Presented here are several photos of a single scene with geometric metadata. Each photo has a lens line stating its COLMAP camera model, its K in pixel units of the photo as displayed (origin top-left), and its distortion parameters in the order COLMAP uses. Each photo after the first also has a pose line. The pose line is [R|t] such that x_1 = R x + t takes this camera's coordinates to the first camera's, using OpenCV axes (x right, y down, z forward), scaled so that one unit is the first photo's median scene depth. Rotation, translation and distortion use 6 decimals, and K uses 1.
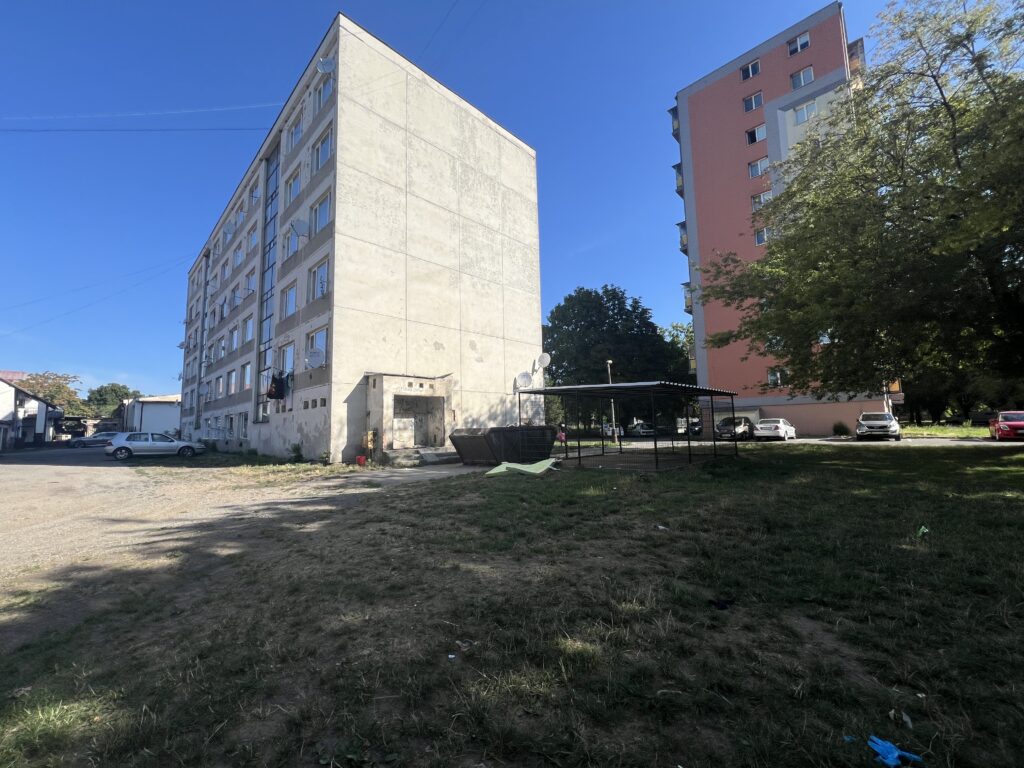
lens RADIAL K [[408.5, 0, 512.0], [0, 408.5, 384.0], [0, 0, 1]] dist [0.000103, -0.000172]
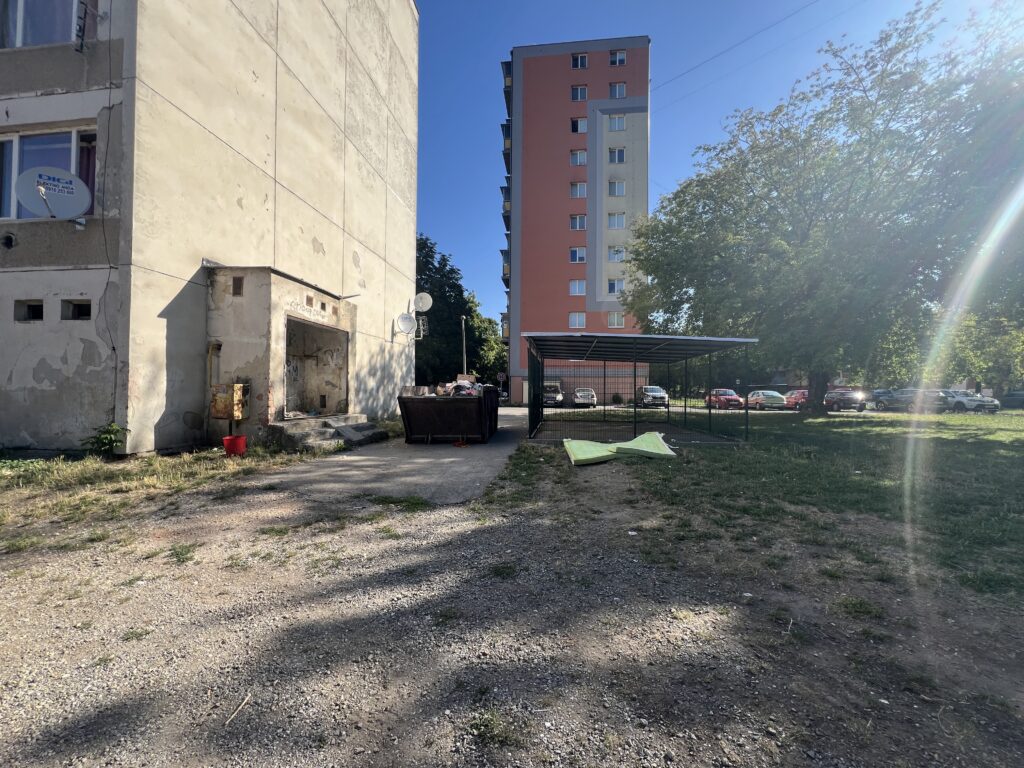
lens RADIAL K [[408.5, 0, 512.0], [0, 408.5, 384.0], [0, 0, 1]] dist [0.000103, -0.000172]
pose [[0.796808, 0.040732, 0.602858, -0.330491], [-0.090300, 0.994548, 0.052155, 0.053710], [-0.597447, -0.095996, 0.796142, 0.370029]]
